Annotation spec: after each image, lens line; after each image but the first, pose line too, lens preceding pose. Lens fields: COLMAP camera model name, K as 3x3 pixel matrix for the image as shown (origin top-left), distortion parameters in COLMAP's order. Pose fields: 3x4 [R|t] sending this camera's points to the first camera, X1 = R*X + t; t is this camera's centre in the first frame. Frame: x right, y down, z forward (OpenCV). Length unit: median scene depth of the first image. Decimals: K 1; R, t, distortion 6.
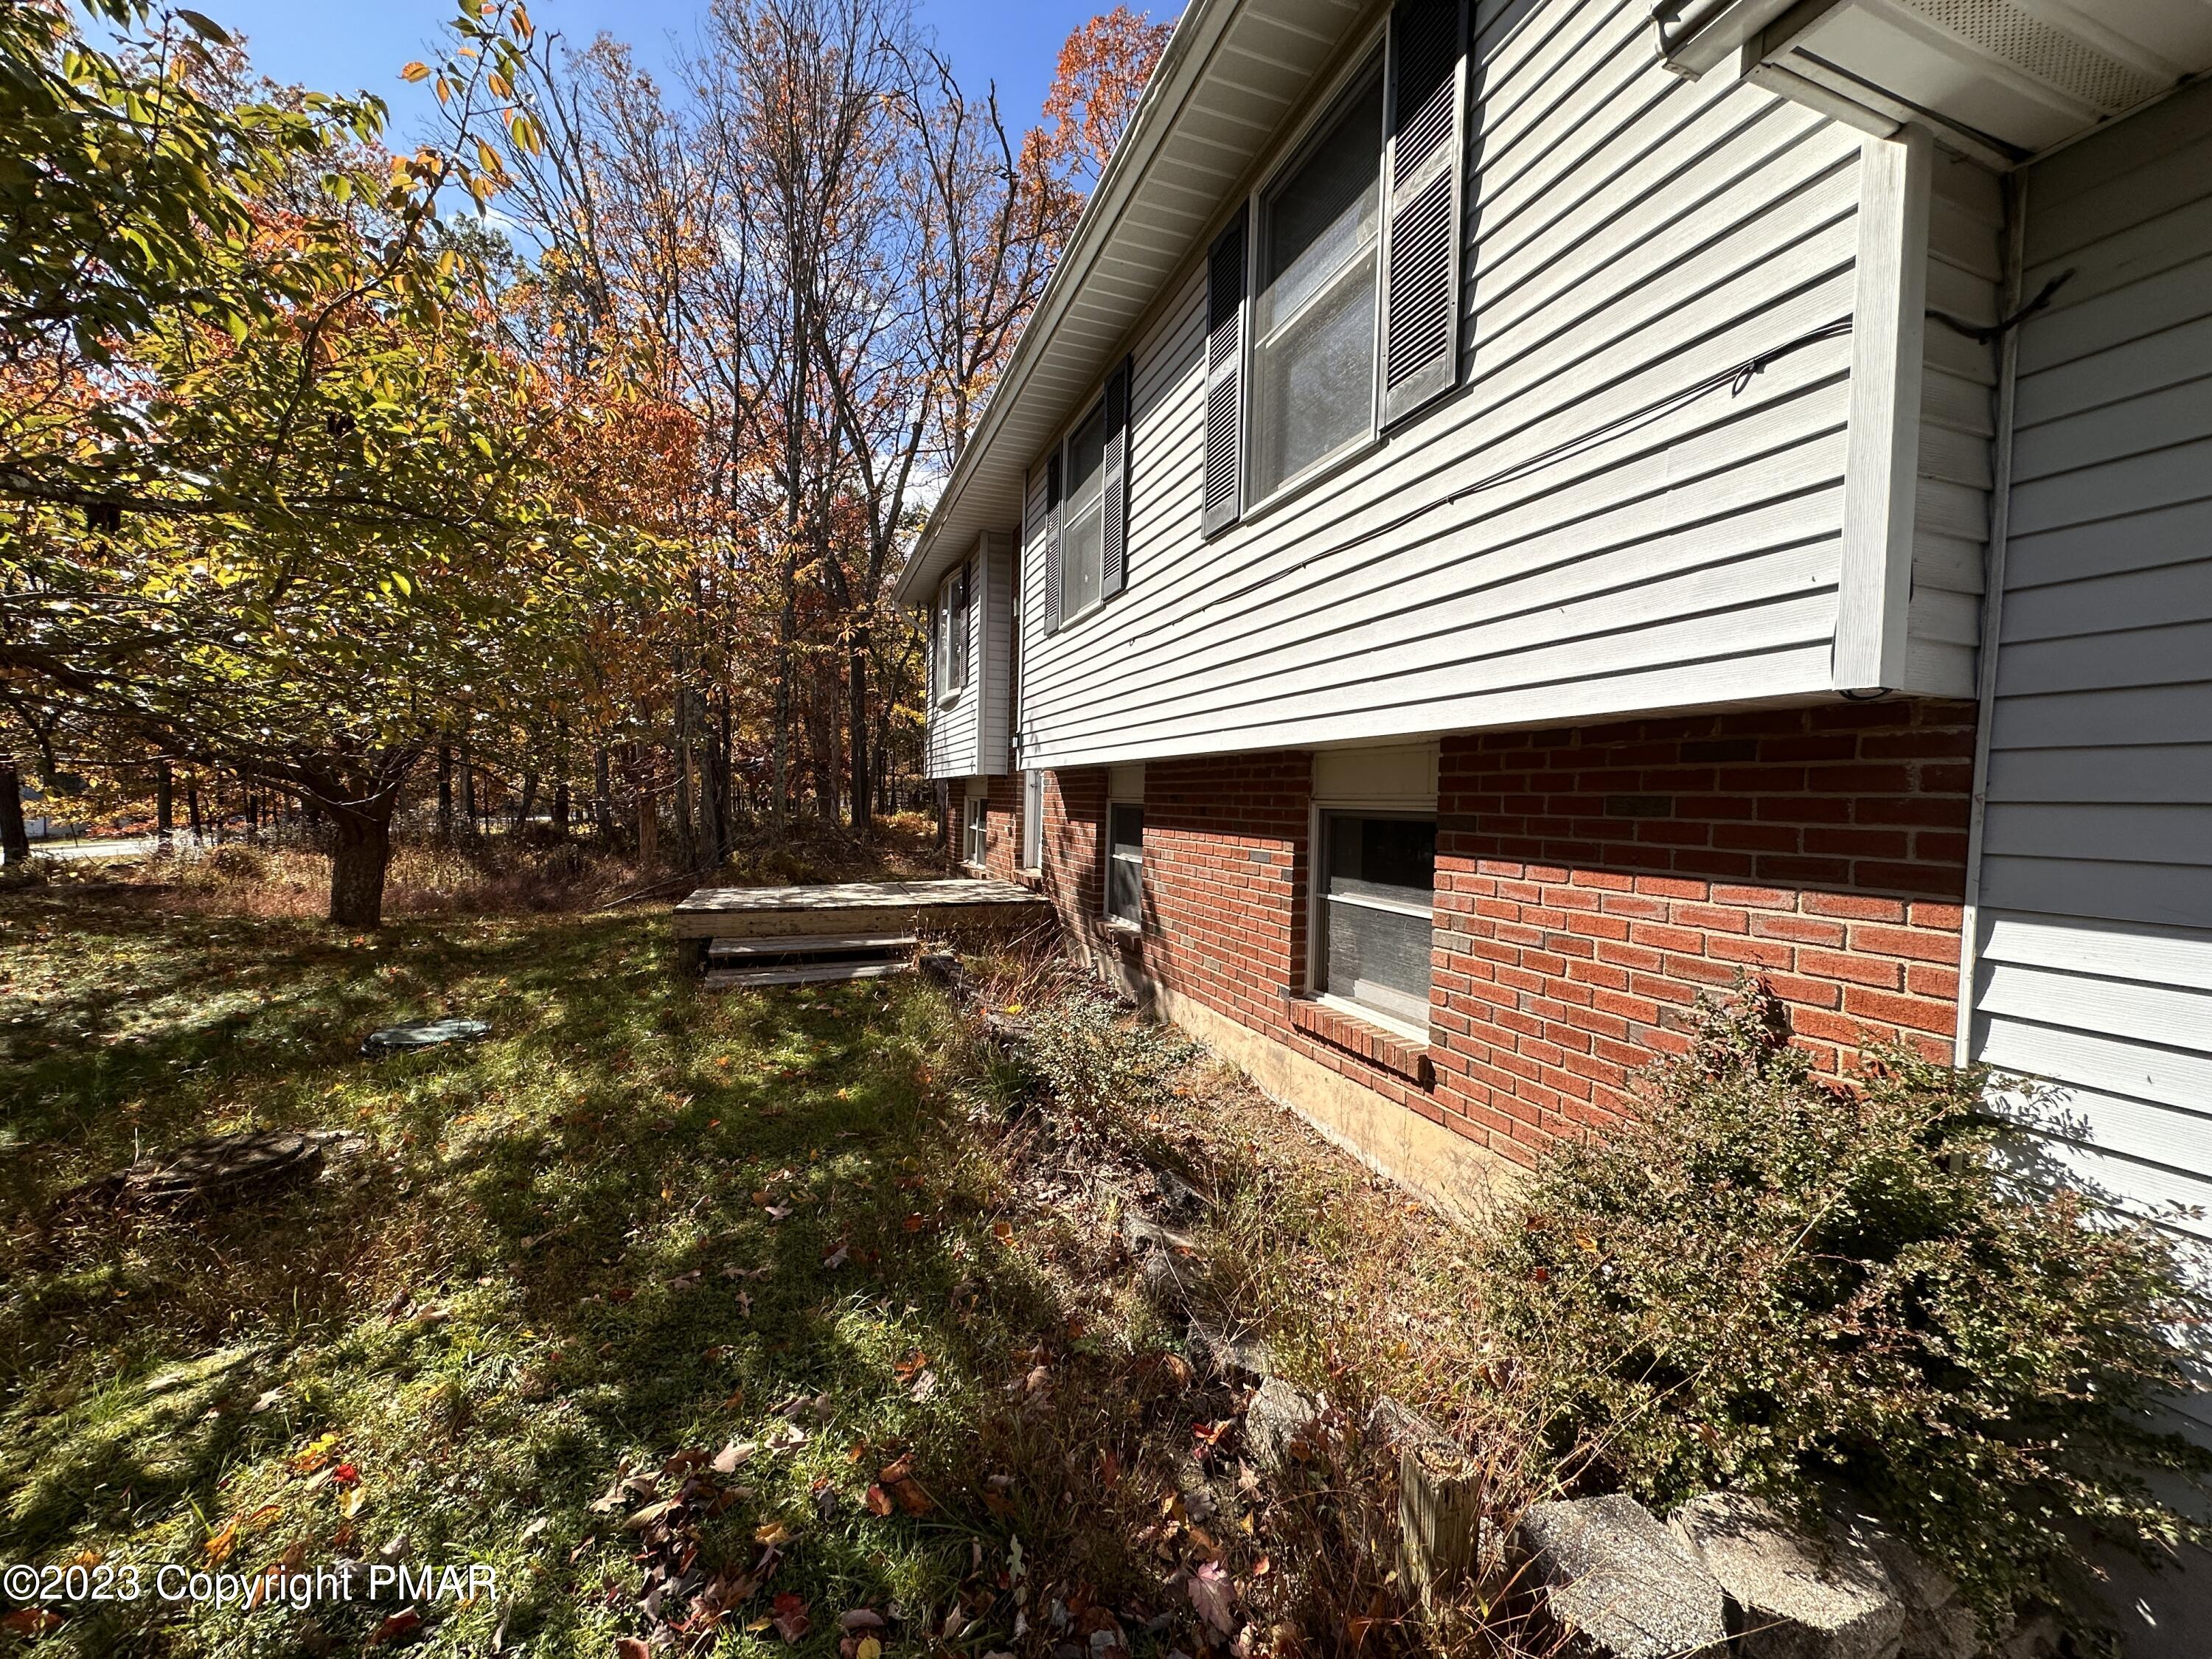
lens RADIAL K [[860.3, 0, 1106.0], [0, 860.3, 829.5], [0, 0, 1]] dist [0.001749, 0.000020]
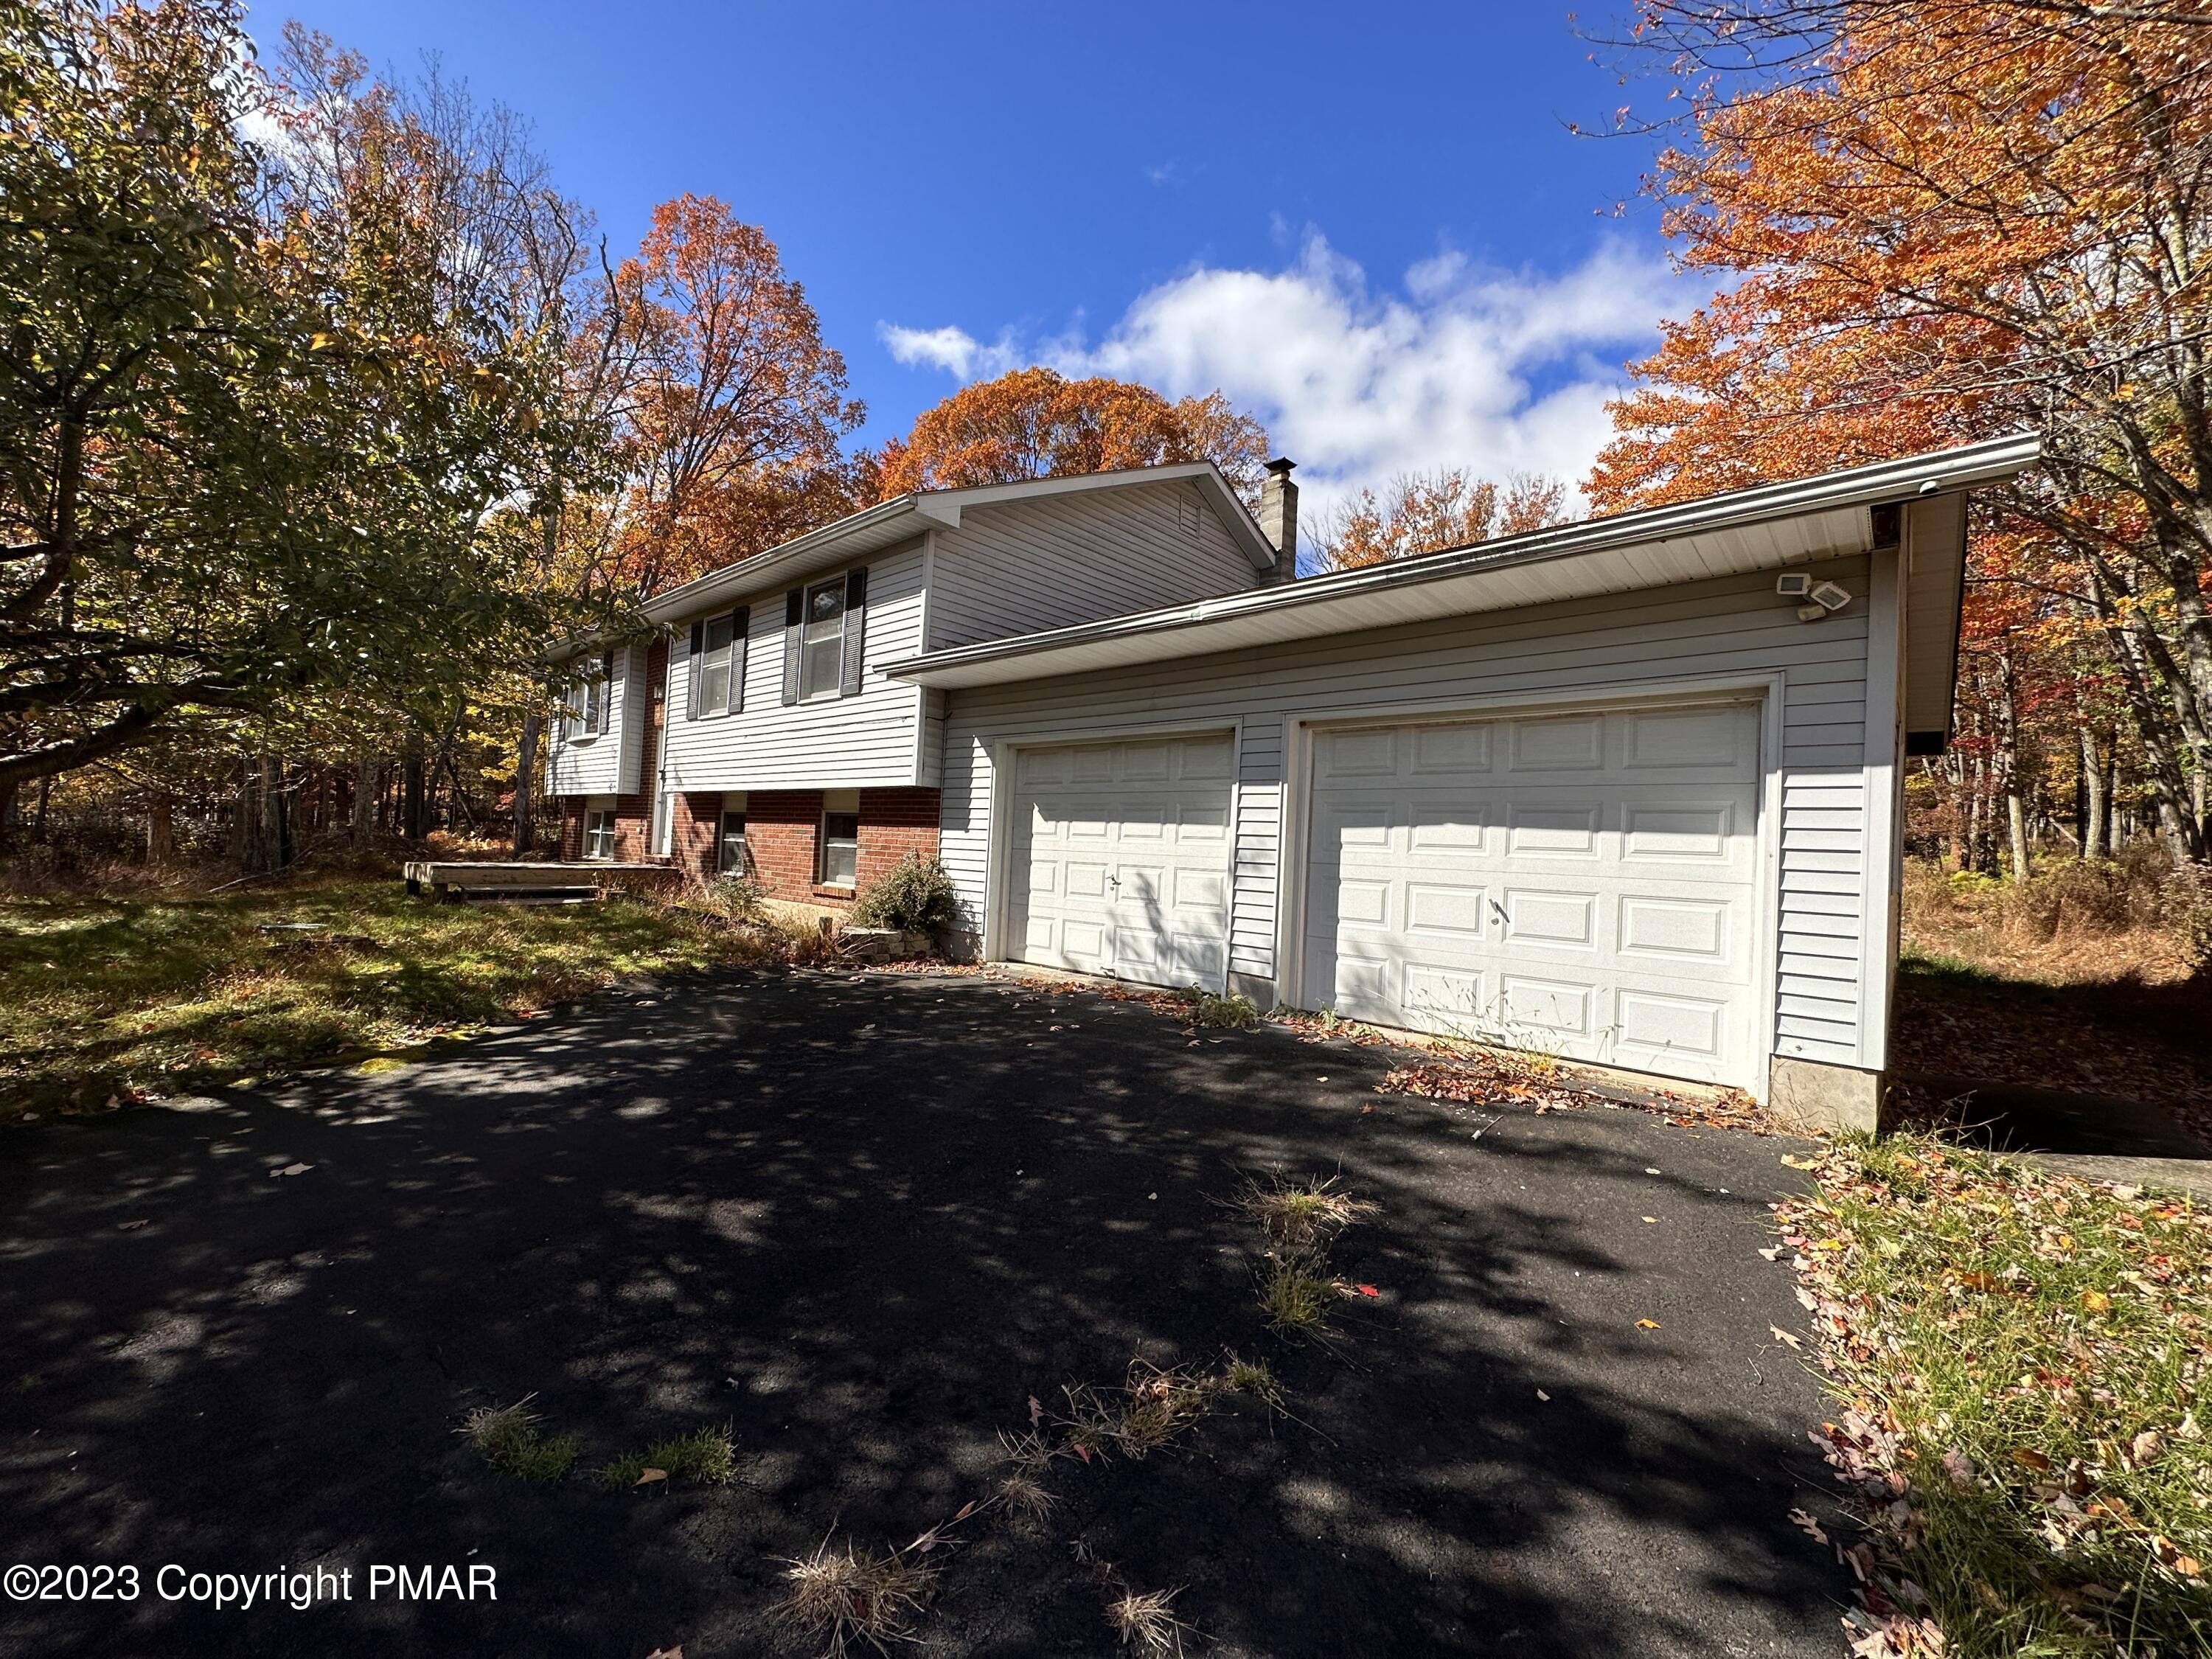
lens RADIAL K [[860.3, 0, 1106.0], [0, 860.3, 829.5], [0, 0, 1]] dist [0.001749, 0.000020]
pose [[0.881122, 0.028415, 0.472035, -0.236568], [-0.008543, 0.998987, -0.044190, 0.136366], [-0.472813, 0.034904, 0.880471, -1.713244]]
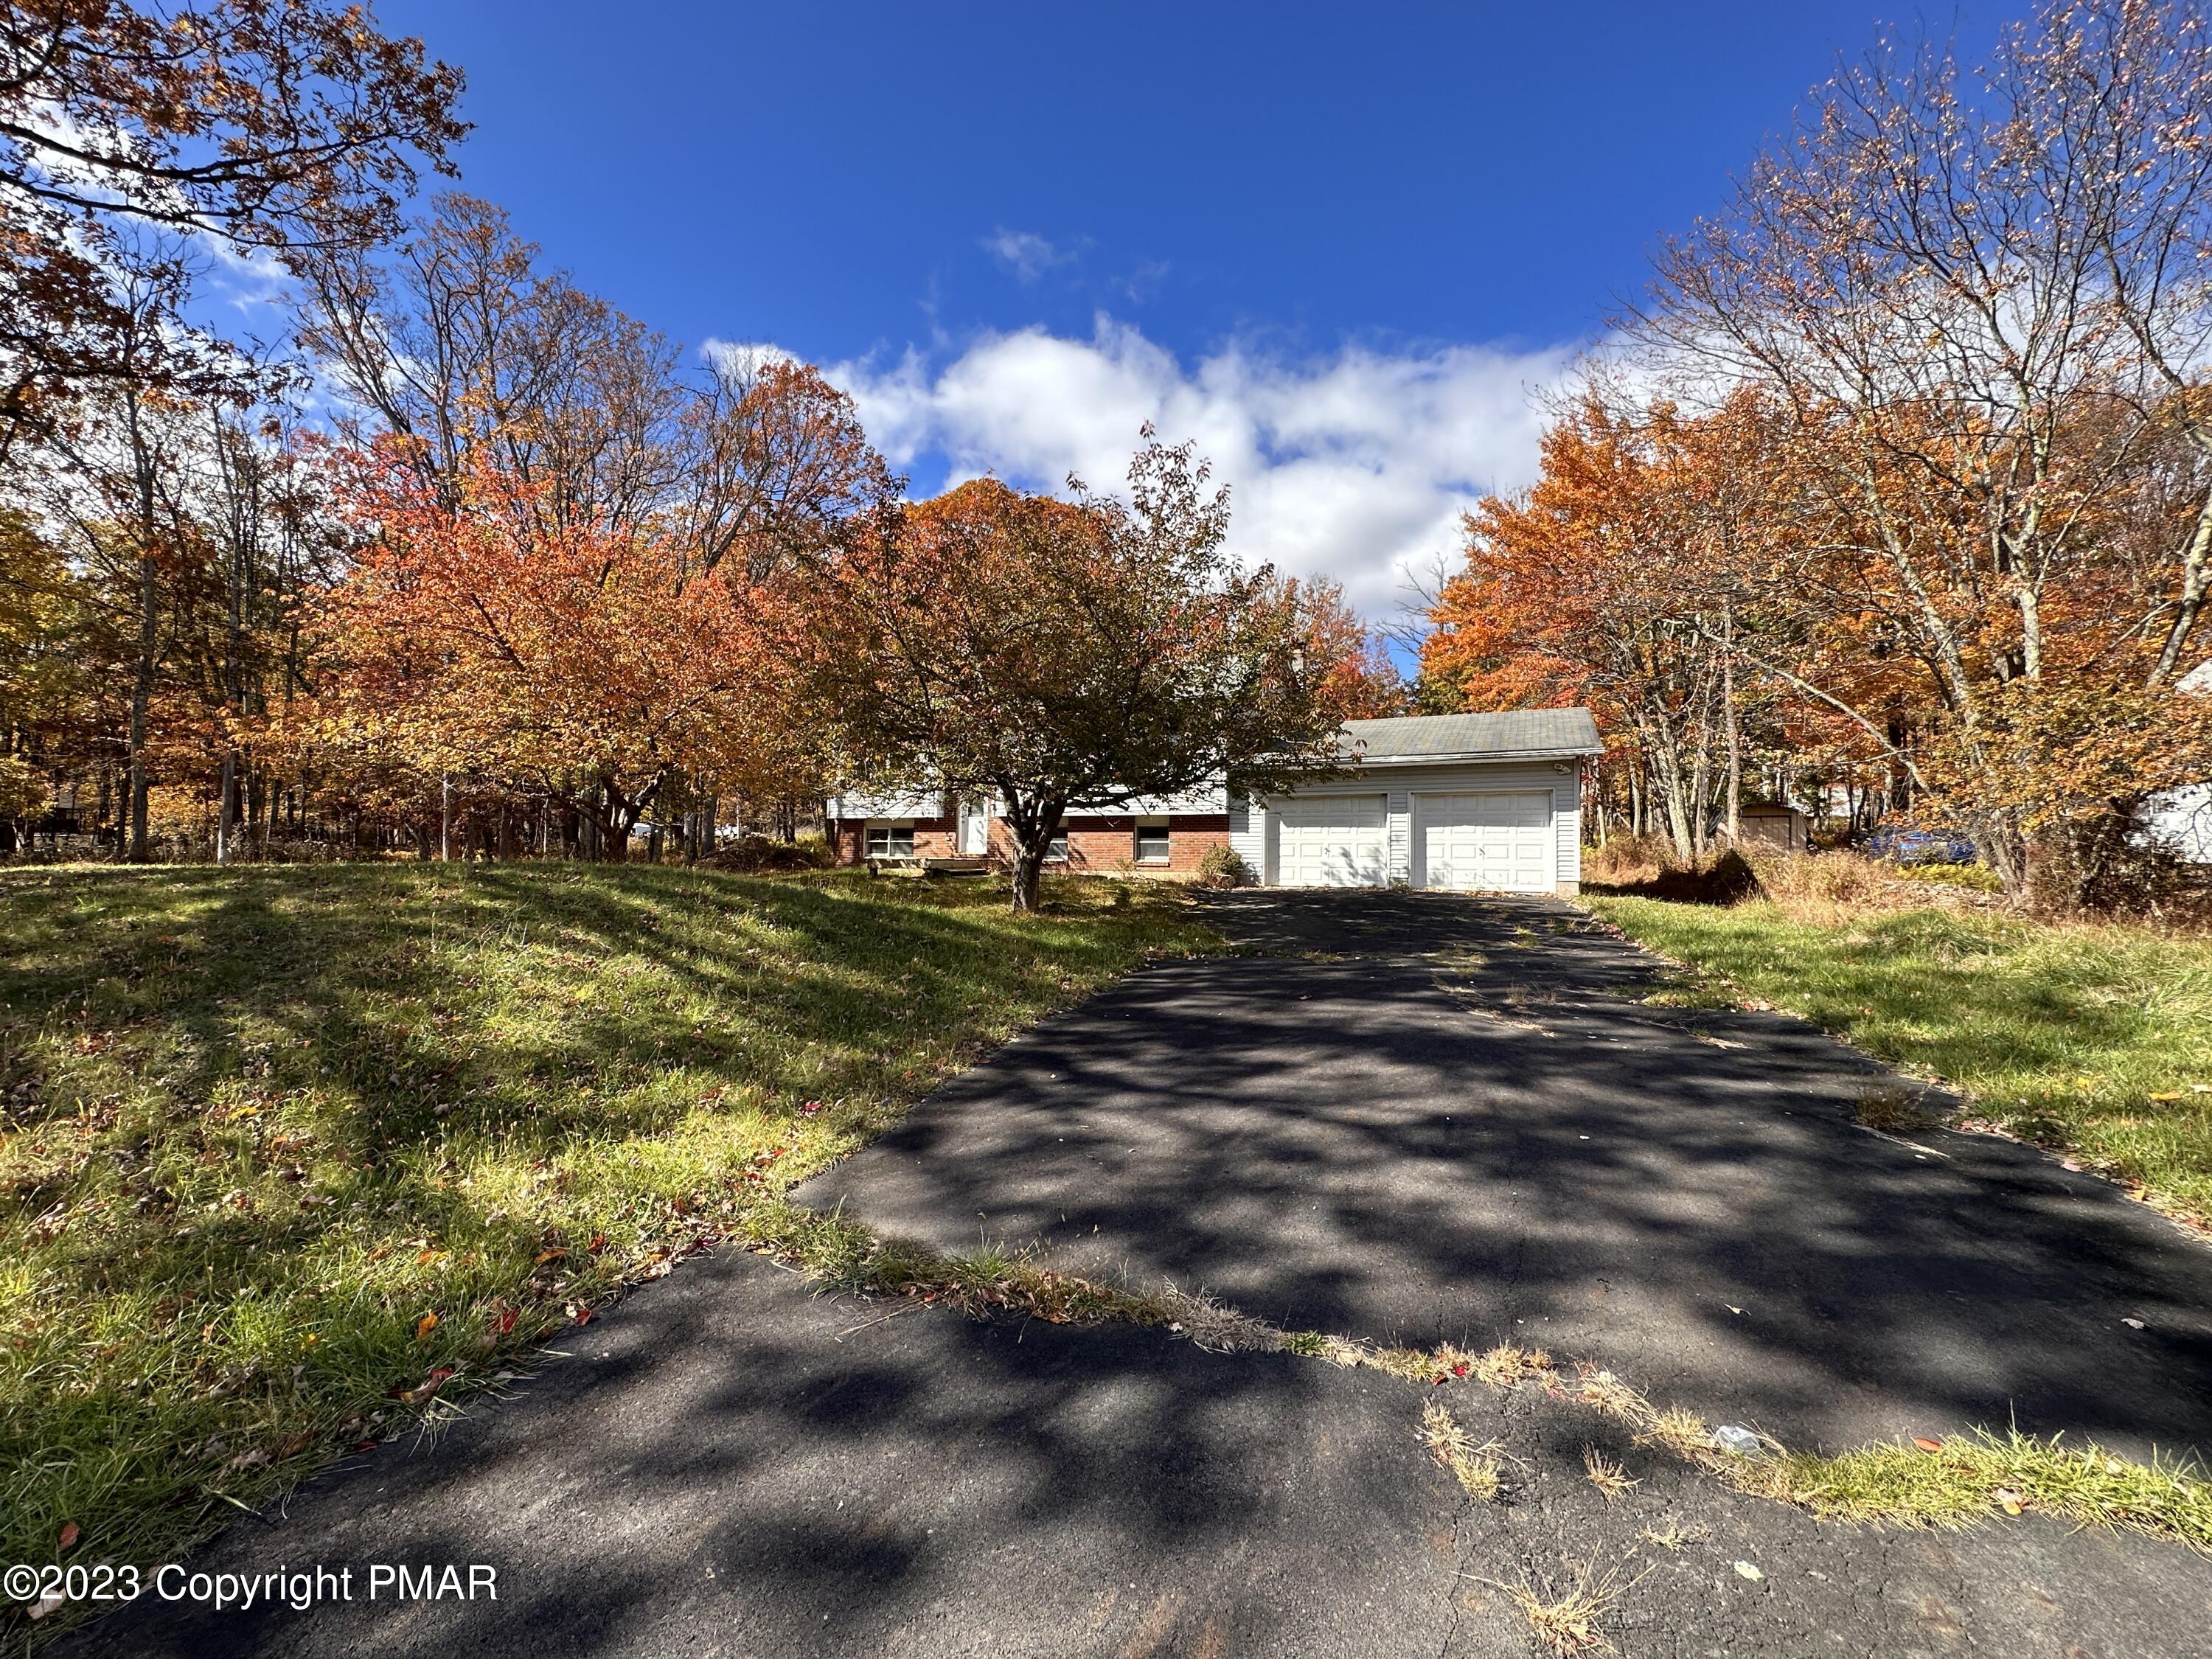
lens RADIAL K [[891.9, 0, 1106.0], [0, 891.9, 829.5], [0, 0, 1]] dist [0.022669, 0.000021]
pose [[0.696525, 0.012510, 0.717424, -3.822953], [0.029265, 0.998521, -0.045823, 0.243186], [-0.716936, 0.052912, 0.695128, -2.685390]]
